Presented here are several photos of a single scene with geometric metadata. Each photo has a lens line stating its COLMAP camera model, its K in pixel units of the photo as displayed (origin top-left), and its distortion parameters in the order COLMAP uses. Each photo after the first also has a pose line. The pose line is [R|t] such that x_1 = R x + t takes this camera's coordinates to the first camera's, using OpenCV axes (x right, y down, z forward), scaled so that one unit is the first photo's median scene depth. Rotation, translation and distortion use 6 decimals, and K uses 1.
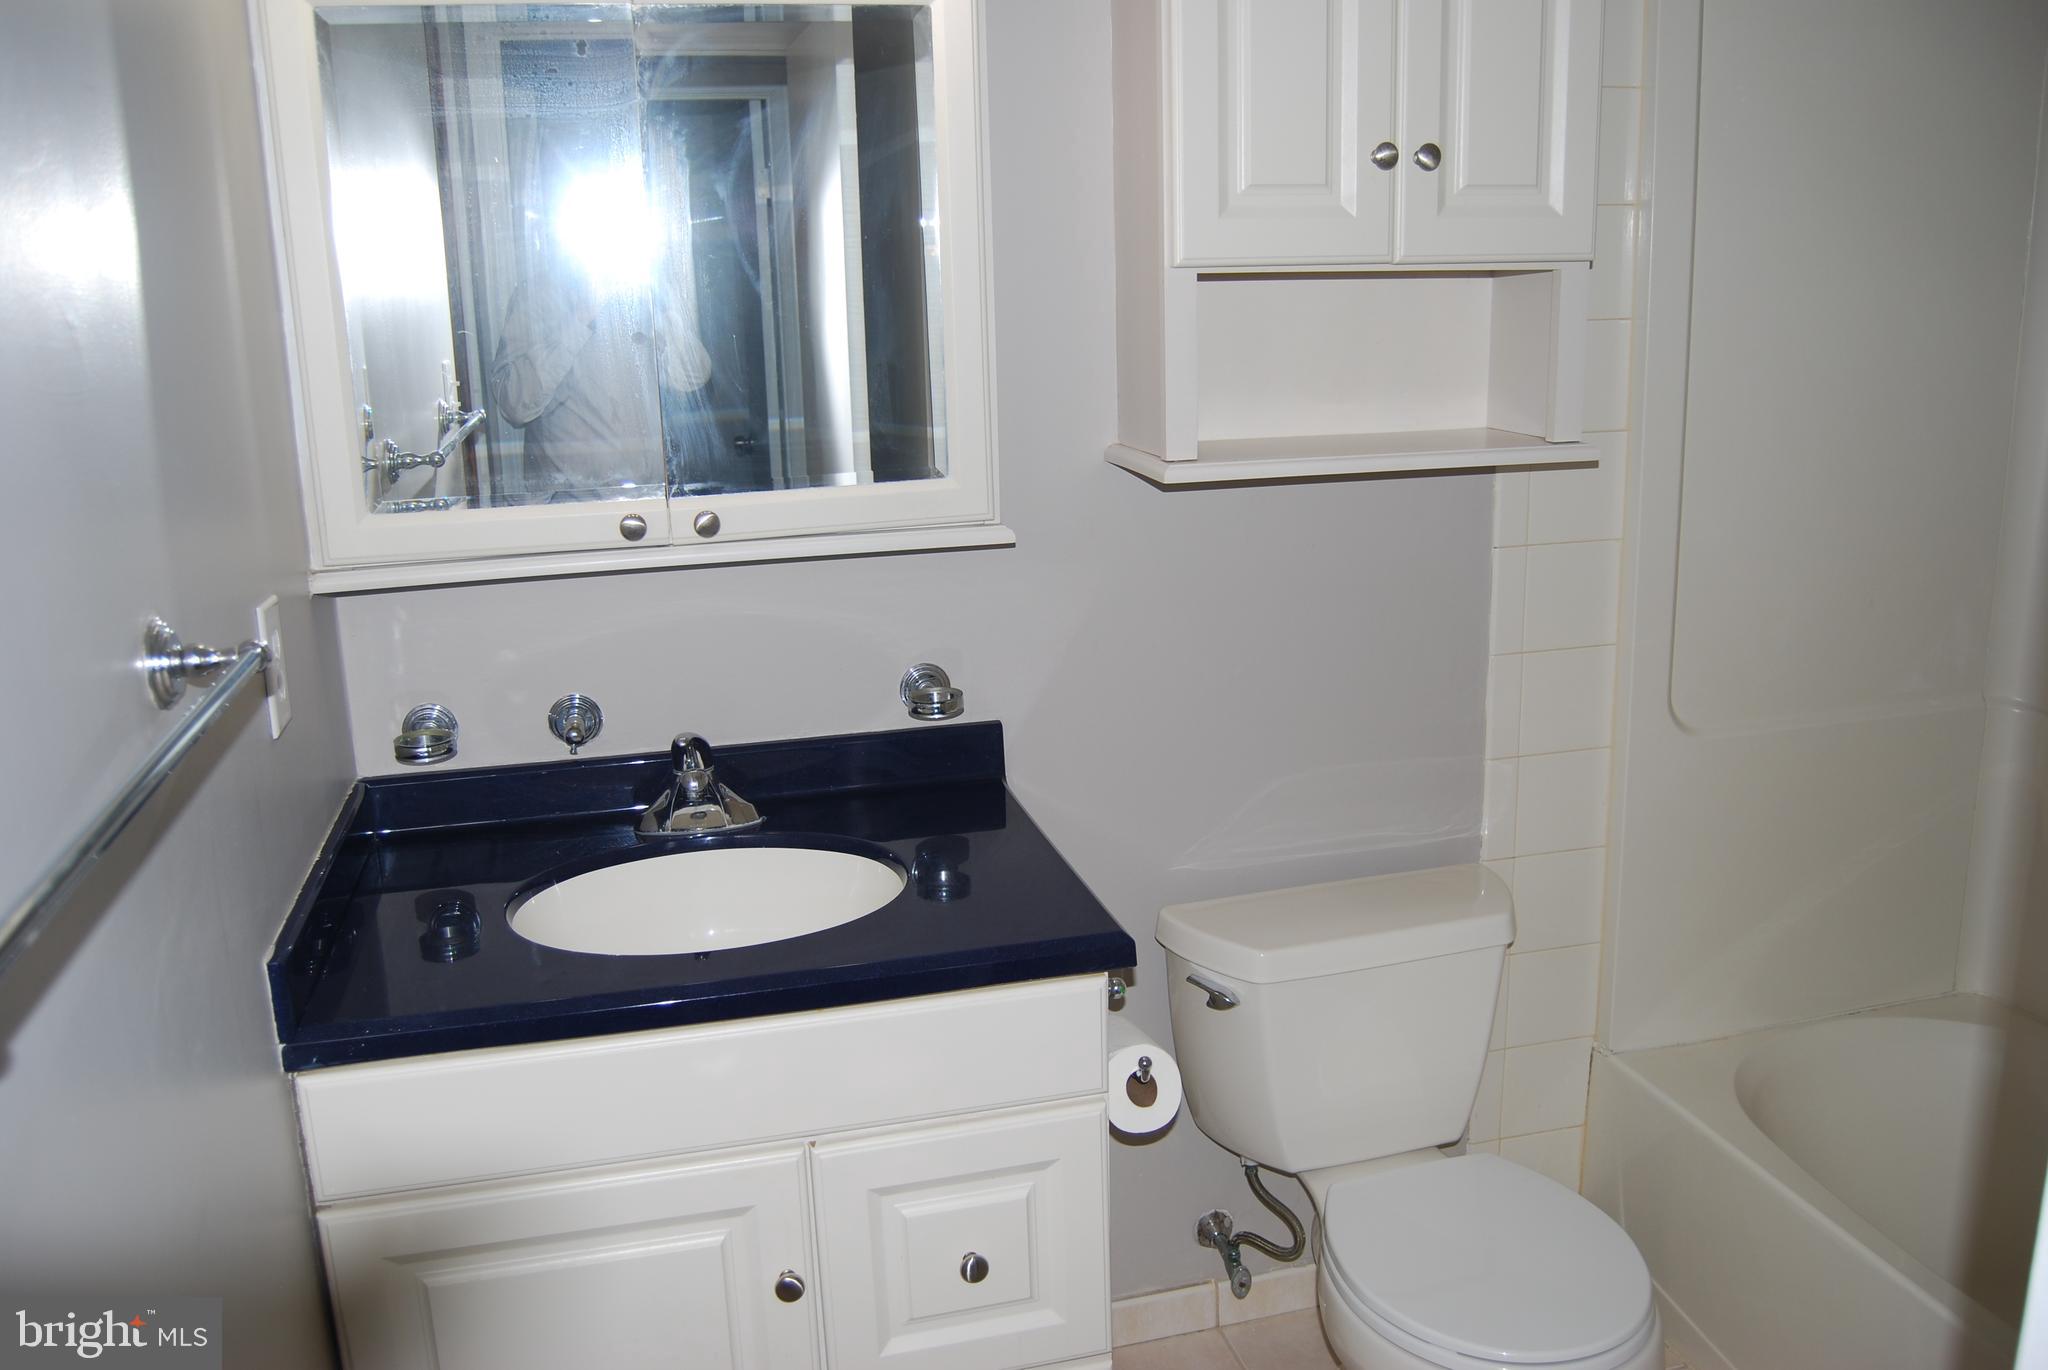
lens RADIAL K [[1620.2, 0, 1021.3], [0, 1620.2, 685.9], [0, 0, 1]] dist [-0.092905, 0.037576]
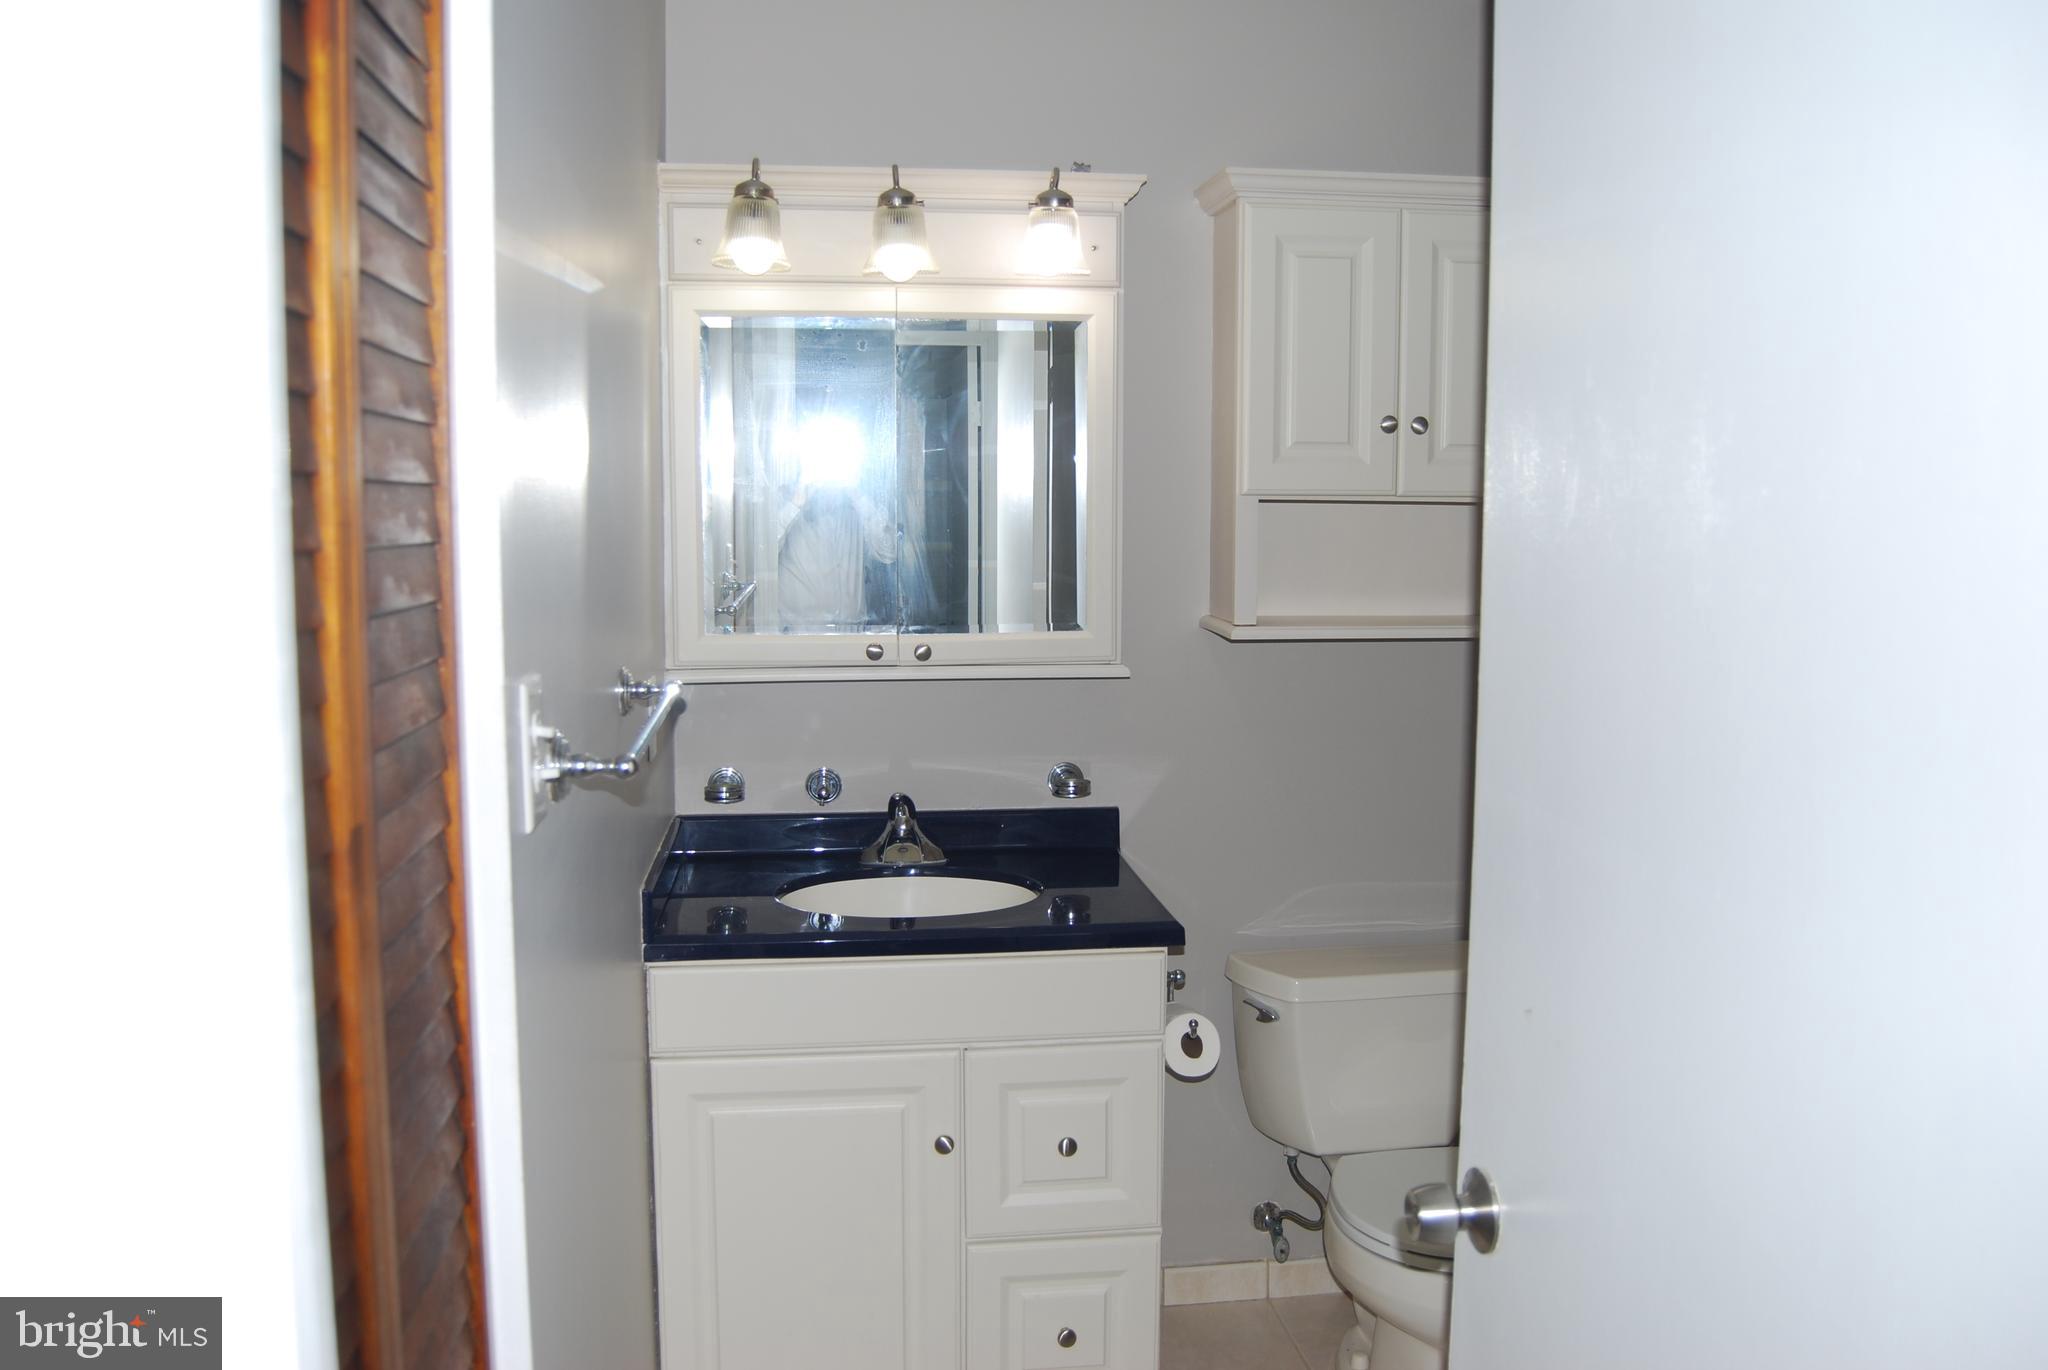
lens RADIAL K [[1669.5, 0, 1025.2], [0, 1669.5, 683.4], [0, 0, 1]] dist [-0.071472, -0.001625]
pose [[0.992024, 0.042971, -0.118498, 0.084033], [-0.058291, 0.989928, -0.129015, 0.121202], [0.111760, 0.134893, 0.984537, -0.509150]]
